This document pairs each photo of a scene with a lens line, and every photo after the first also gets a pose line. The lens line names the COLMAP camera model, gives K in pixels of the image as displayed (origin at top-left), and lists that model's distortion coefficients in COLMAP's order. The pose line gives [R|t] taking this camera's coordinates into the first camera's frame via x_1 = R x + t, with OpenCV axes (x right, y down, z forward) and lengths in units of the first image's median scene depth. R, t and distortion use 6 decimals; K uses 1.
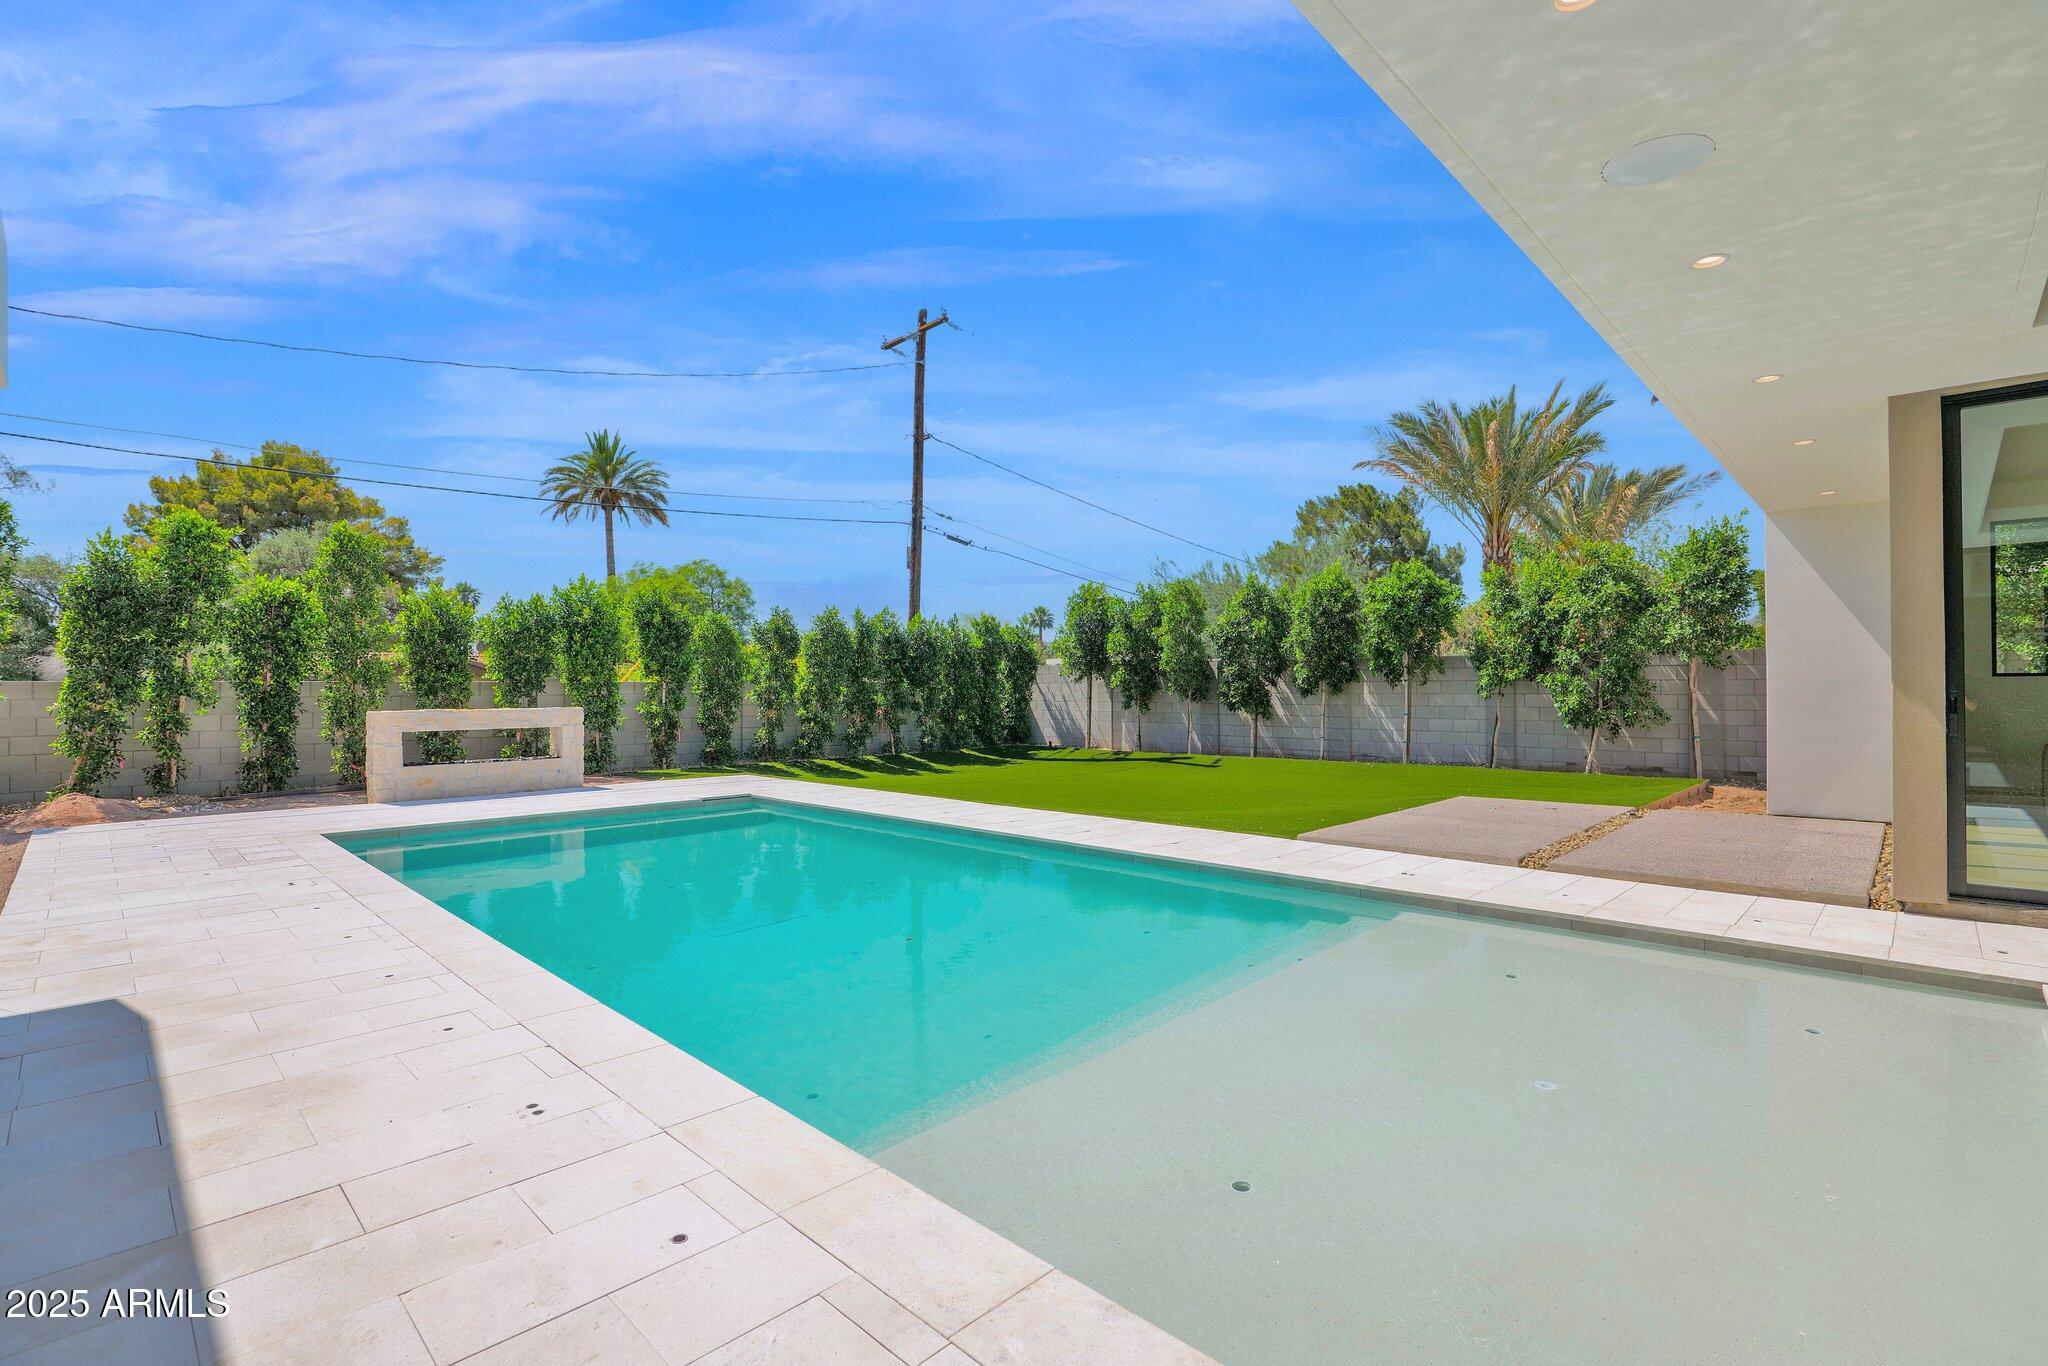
lens RADIAL K [[939.8, 0, 981.1], [0, 939.8, 678.3], [0, 0, 1]] dist [0.028287, -0.014774]
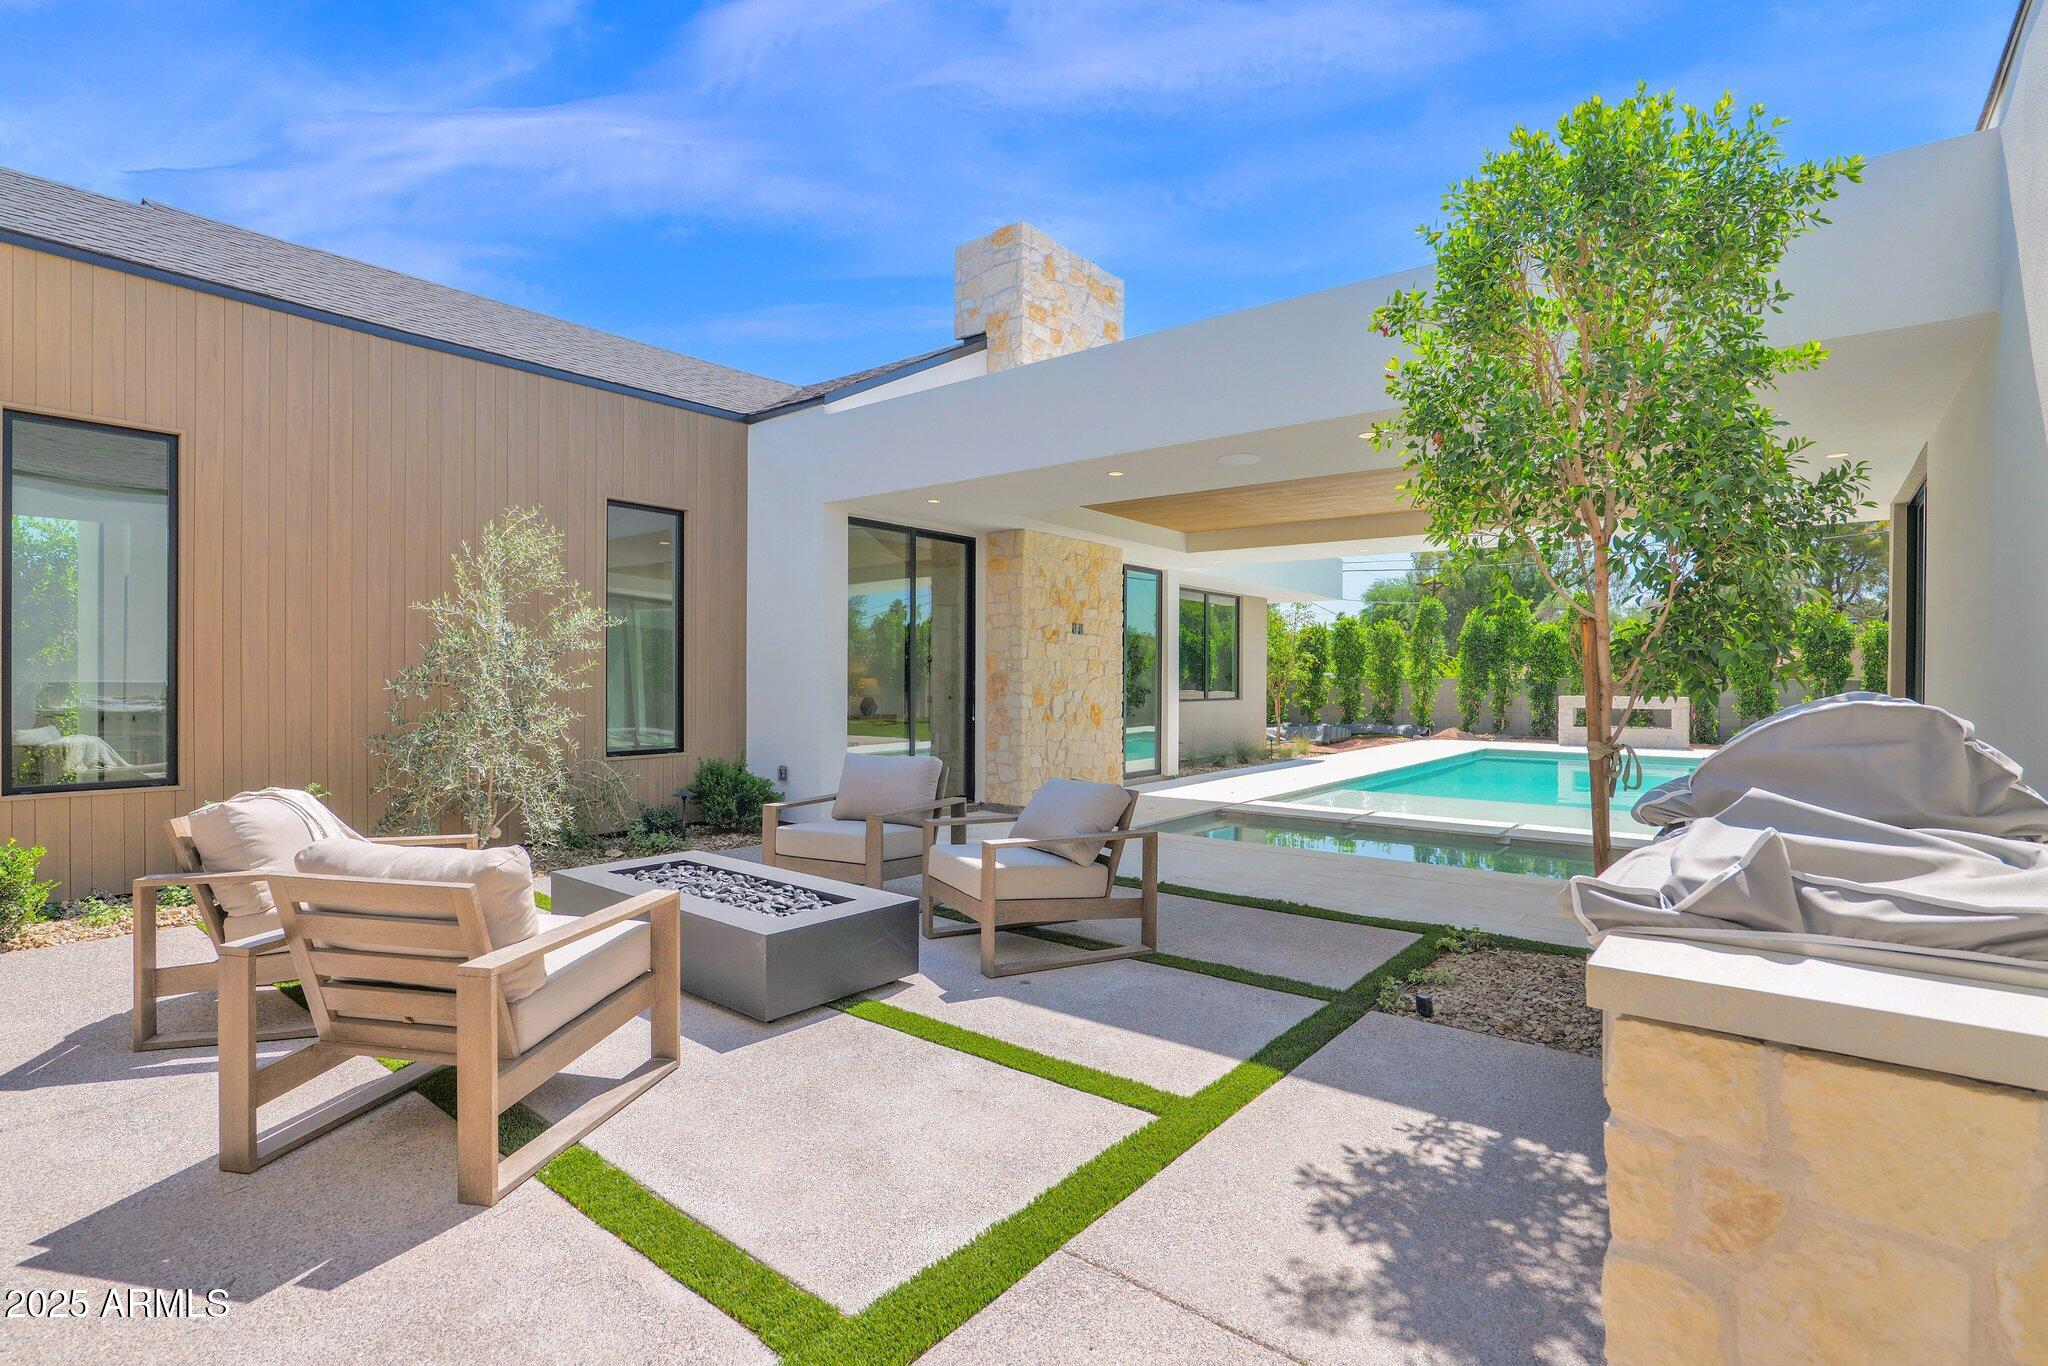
lens RADIAL K [[965.7, 0, 1029.0], [0, 965.7, 679.0], [0, 0, 1]] dist [-0.016712, 0.000913]
pose [[0.141338, 0.007550, -0.989933, 0.942414], [0.005434, 0.999950, 0.008402, -0.018002], [0.989946, -0.006566, 0.141290, -0.270696]]
